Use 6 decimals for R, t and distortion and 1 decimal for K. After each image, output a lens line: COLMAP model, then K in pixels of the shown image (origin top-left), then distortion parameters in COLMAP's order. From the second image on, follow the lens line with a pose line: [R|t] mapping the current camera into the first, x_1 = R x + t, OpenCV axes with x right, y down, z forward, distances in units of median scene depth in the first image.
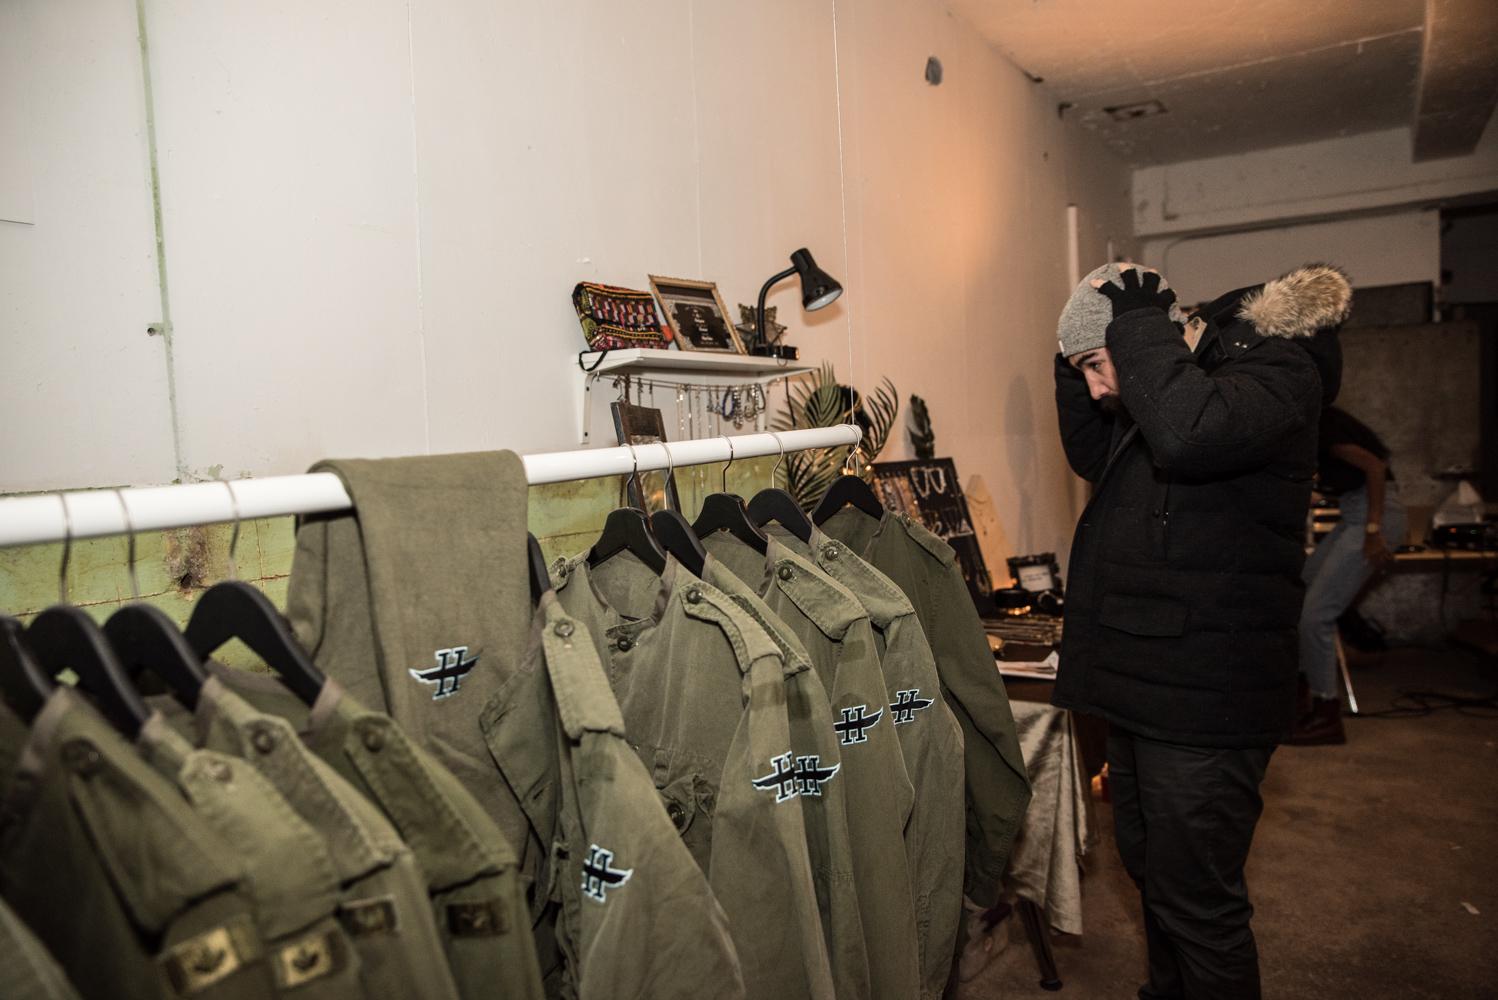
lens RADIAL K [[1015.9, 0, 749.0], [0, 1015.9, 500.0], [0, 0, 1]] dist [-0.121095, 0.074250]
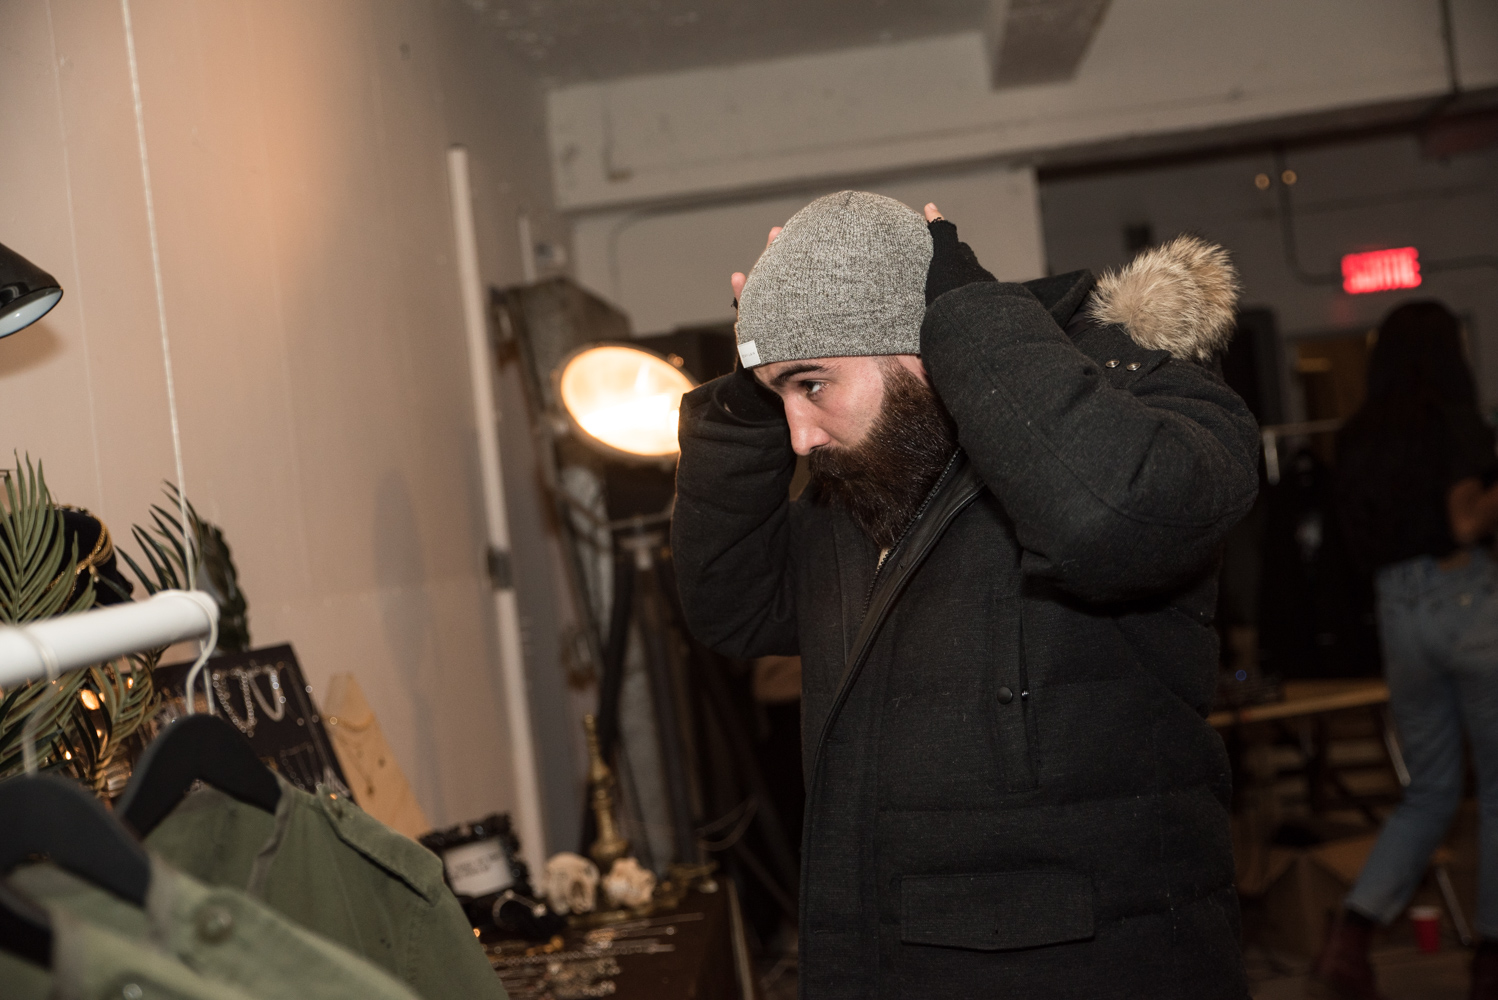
lens RADIAL K [[1862.5, 0, 749.0], [0, 1862.5, 500.0], [0, 0, 1]] dist [0.121338, 0.004447]
pose [[0.878287, -0.048199, 0.475698, -0.033141], [0.100134, 0.991385, -0.084429, -0.012024], [-0.467531, 0.121787, 0.875547, 0.097995]]
